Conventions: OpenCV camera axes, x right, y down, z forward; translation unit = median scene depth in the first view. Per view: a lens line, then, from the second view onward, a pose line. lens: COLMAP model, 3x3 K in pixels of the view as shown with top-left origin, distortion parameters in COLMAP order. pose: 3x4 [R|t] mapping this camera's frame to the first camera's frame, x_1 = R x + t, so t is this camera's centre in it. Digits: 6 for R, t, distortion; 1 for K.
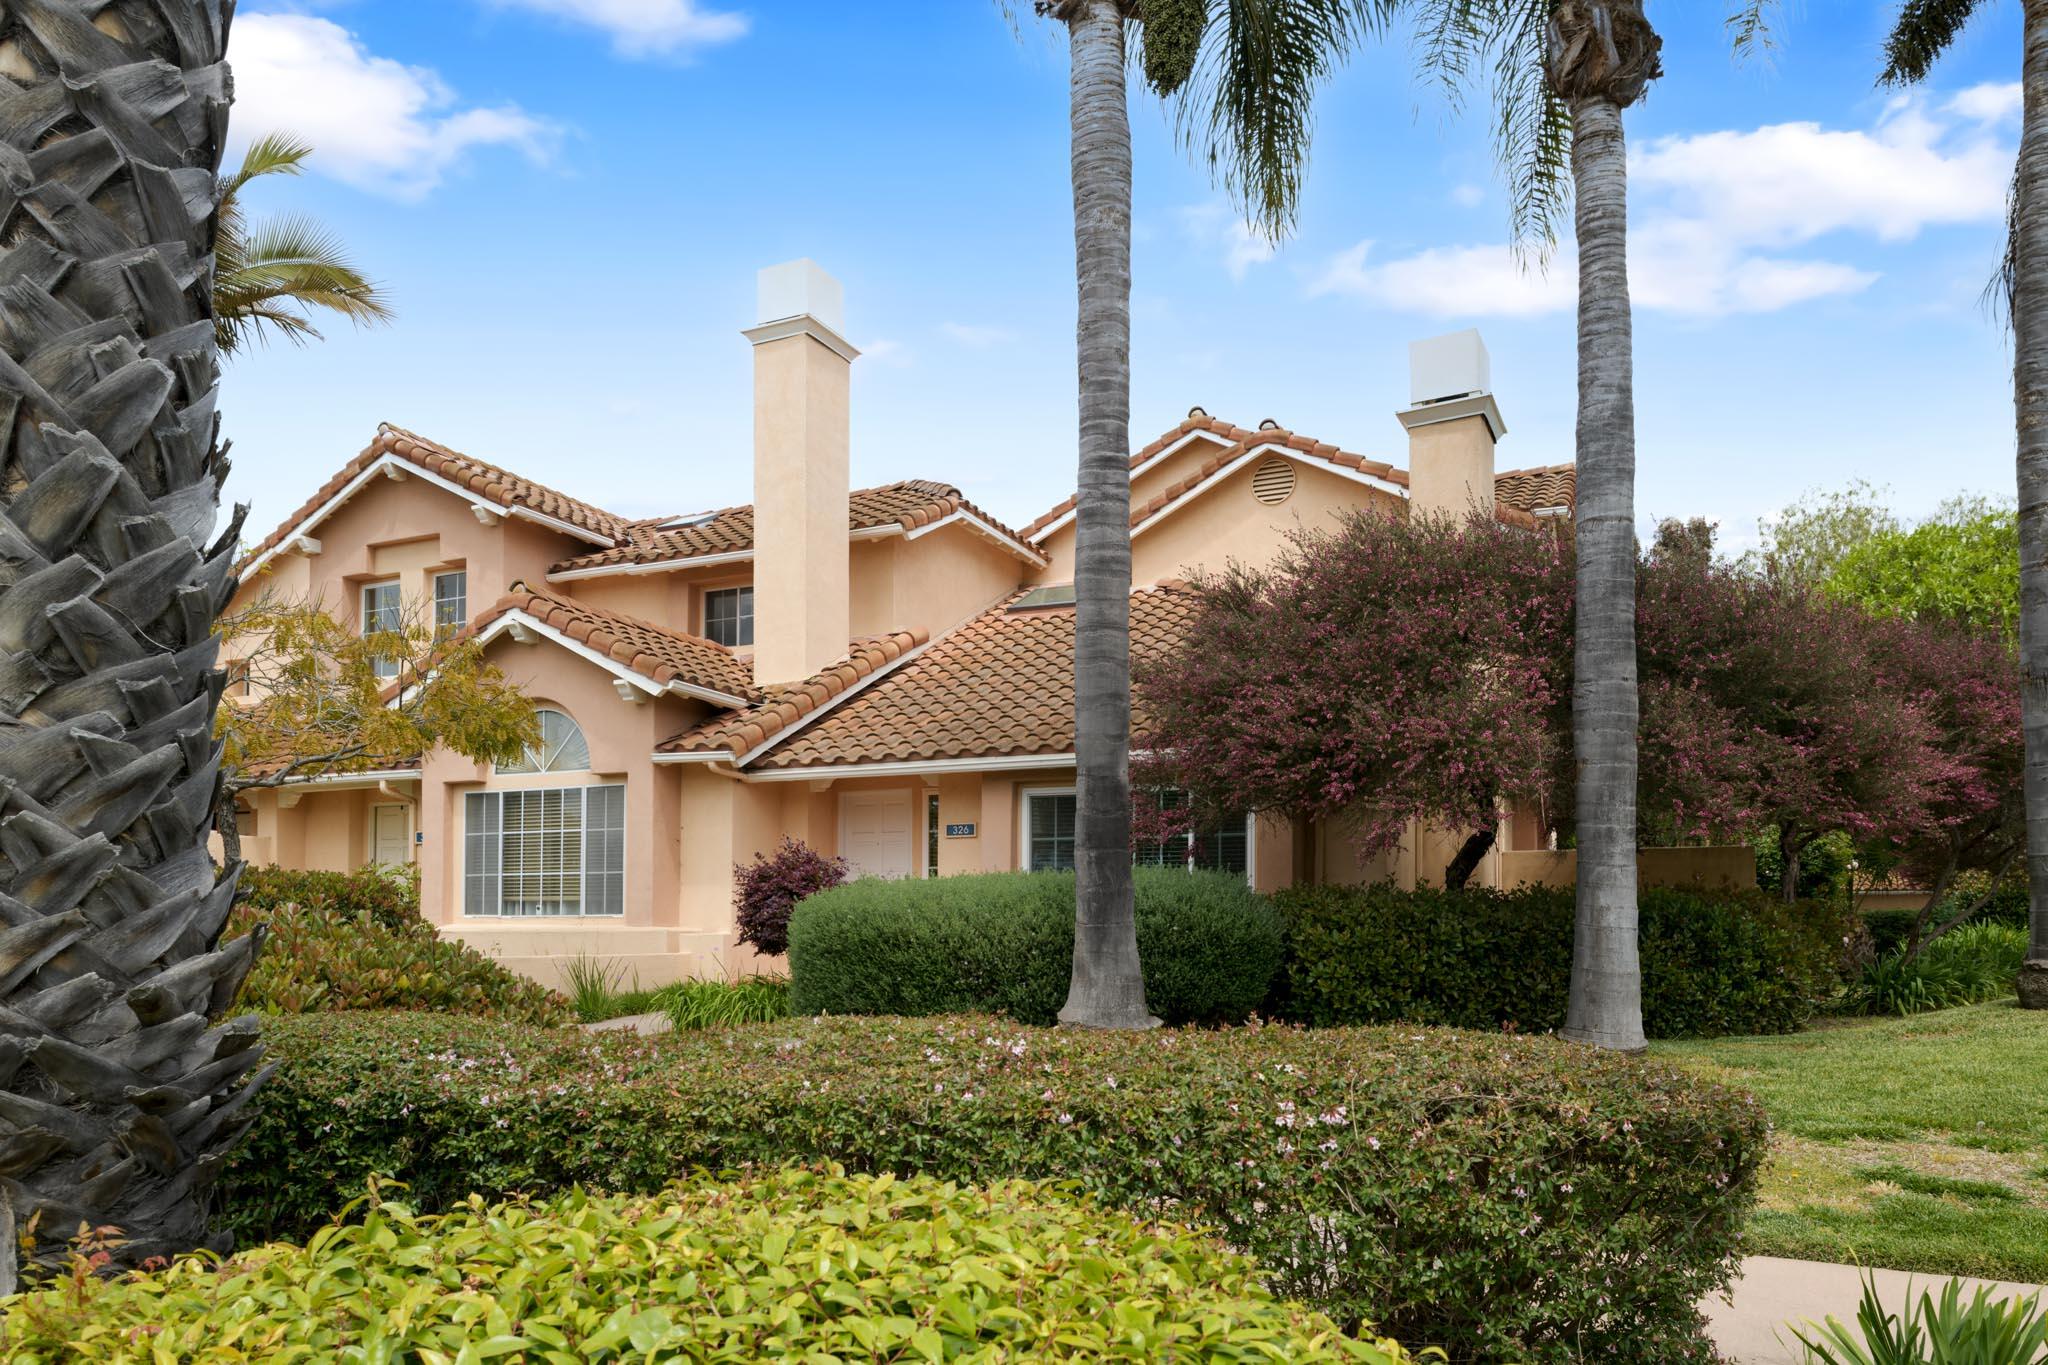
lens RADIAL K [[1415.8, 0, 1016.8], [0, 1415.8, 884.1], [0, 0, 1]] dist [-0.006412, -0.002530]
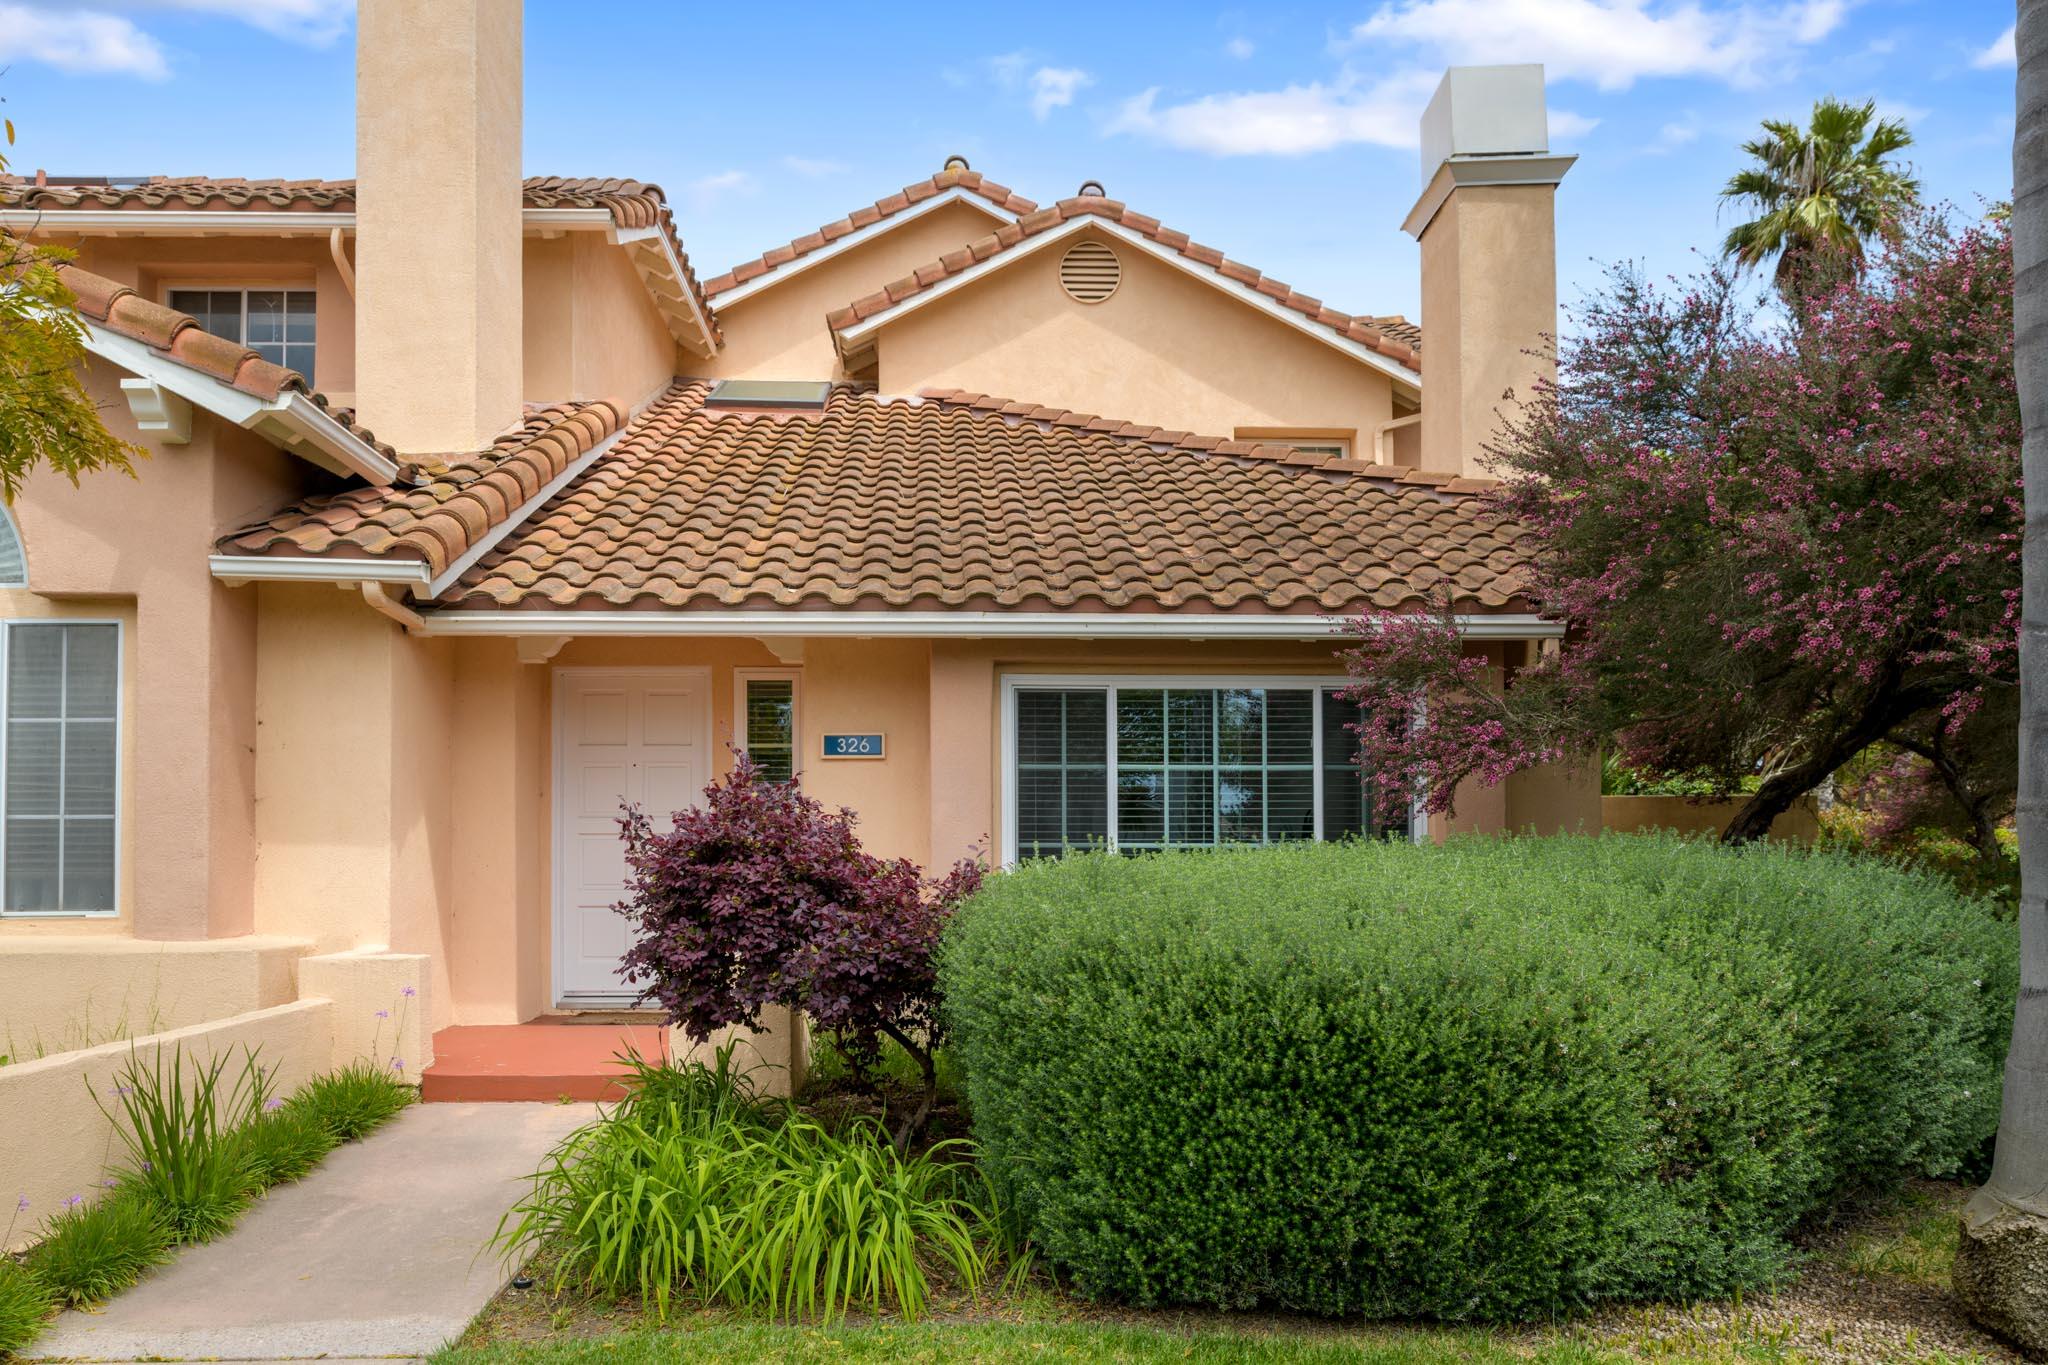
lens RADIAL K [[1421.0, 0, 999.5], [0, 1421.0, 810.6], [0, 0, 1]] dist [-0.001138, -0.004530]
pose [[0.887005, 0.009301, 0.461666, -0.217076], [-0.011701, 0.999929, 0.002337, -0.013123], [-0.461611, -0.007475, 0.887051, 0.429571]]
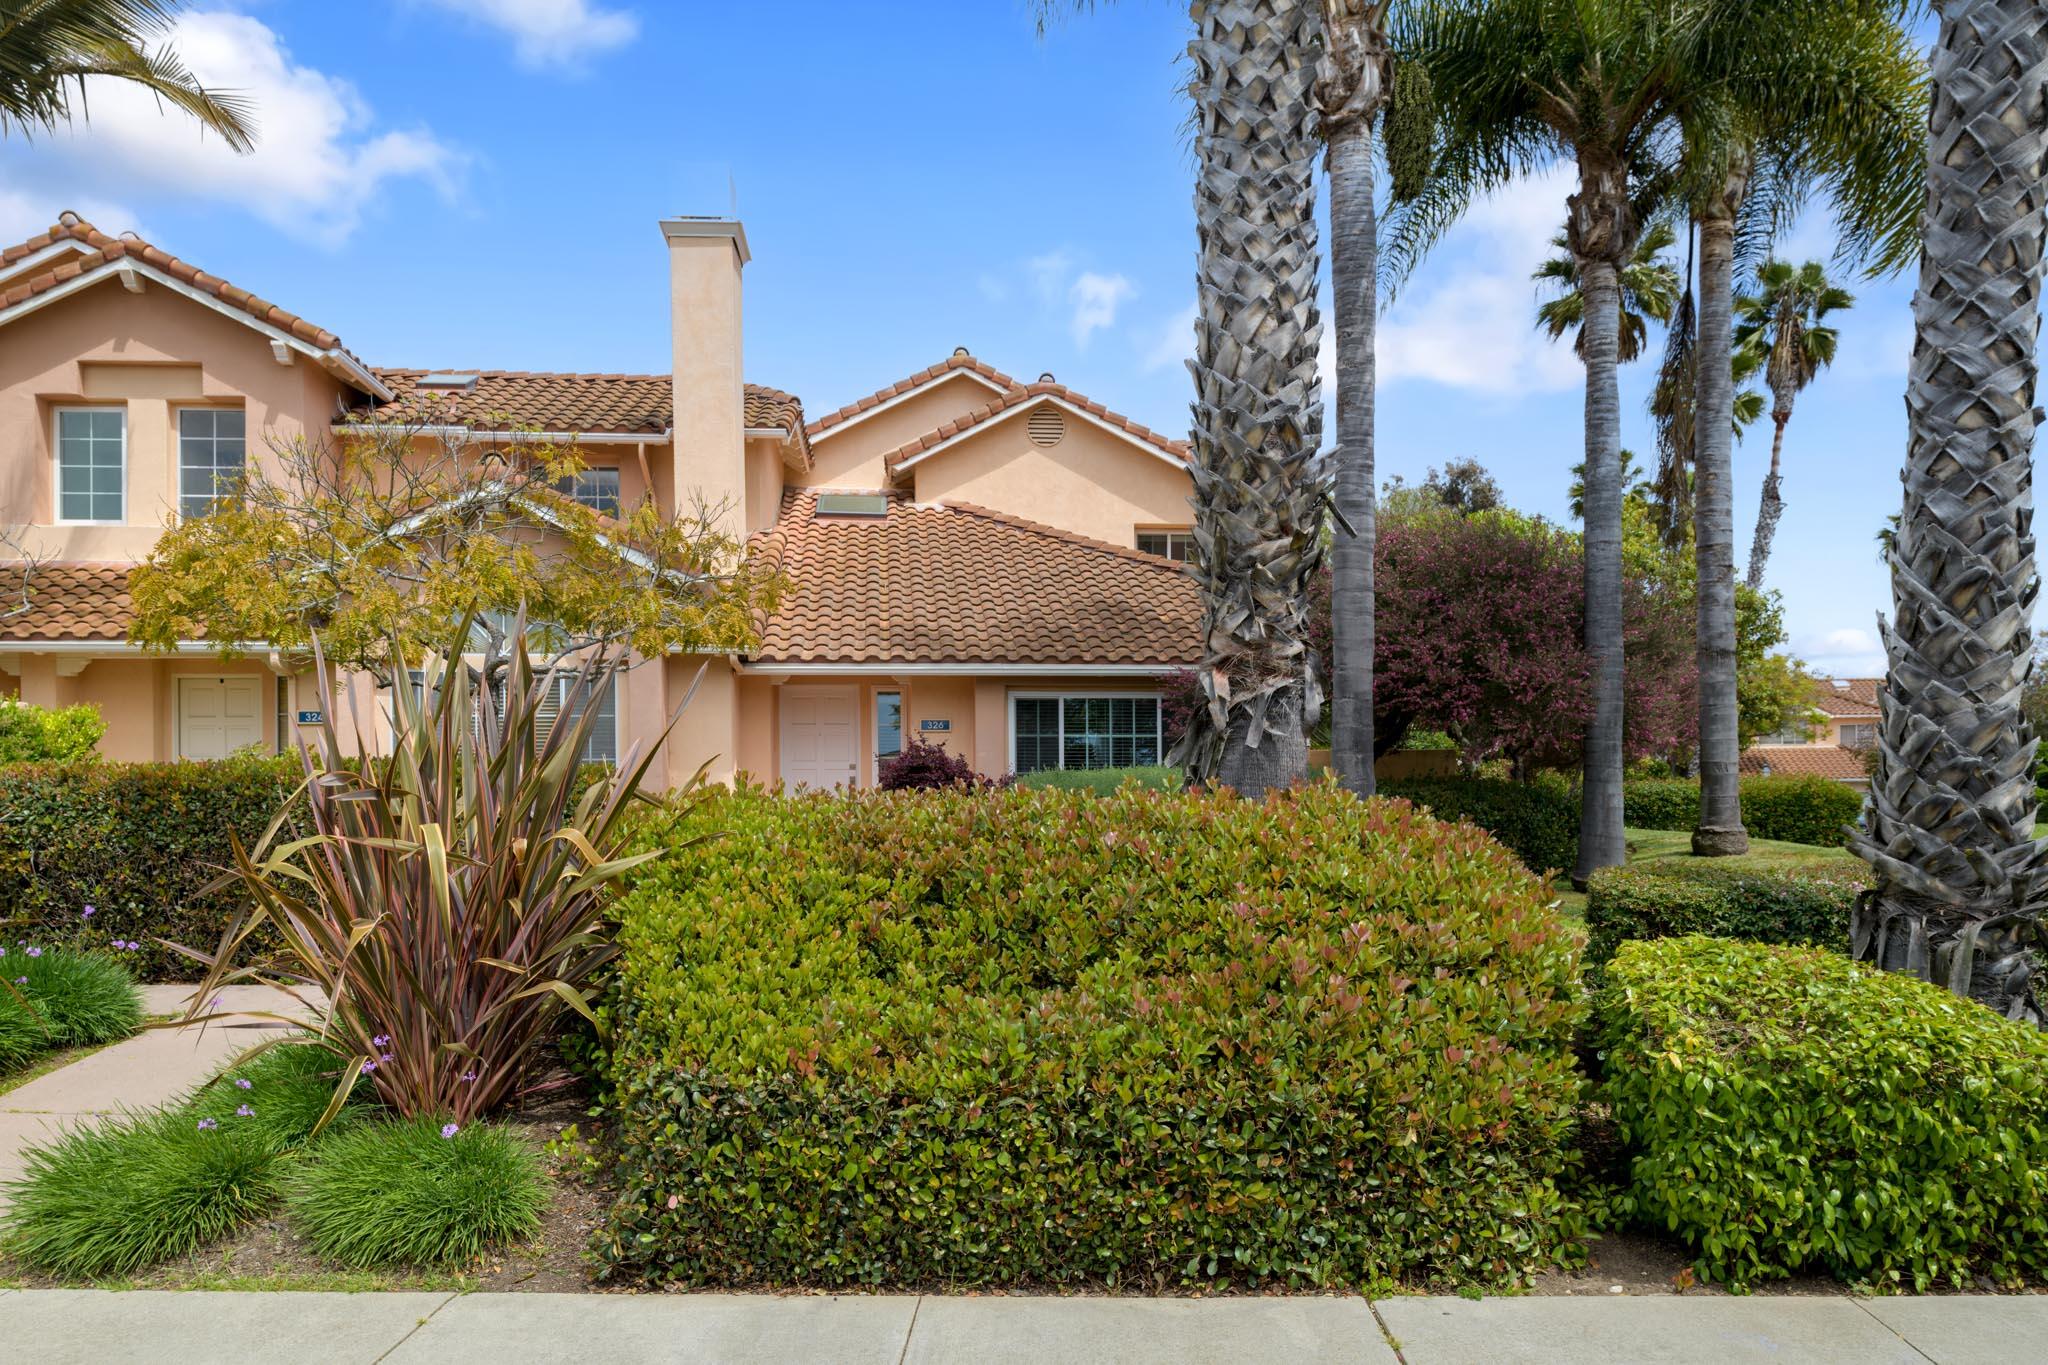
lens RADIAL K [[1421.0, 0, 999.5], [0, 1421.0, 810.6], [0, 0, 1]] dist [-0.001138, -0.004530]
pose [[0.867817, -0.008578, 0.496810, -0.497614], [-0.008447, 0.999452, 0.032012, -0.006009], [-0.496812, -0.031977, 0.867269, -0.010594]]
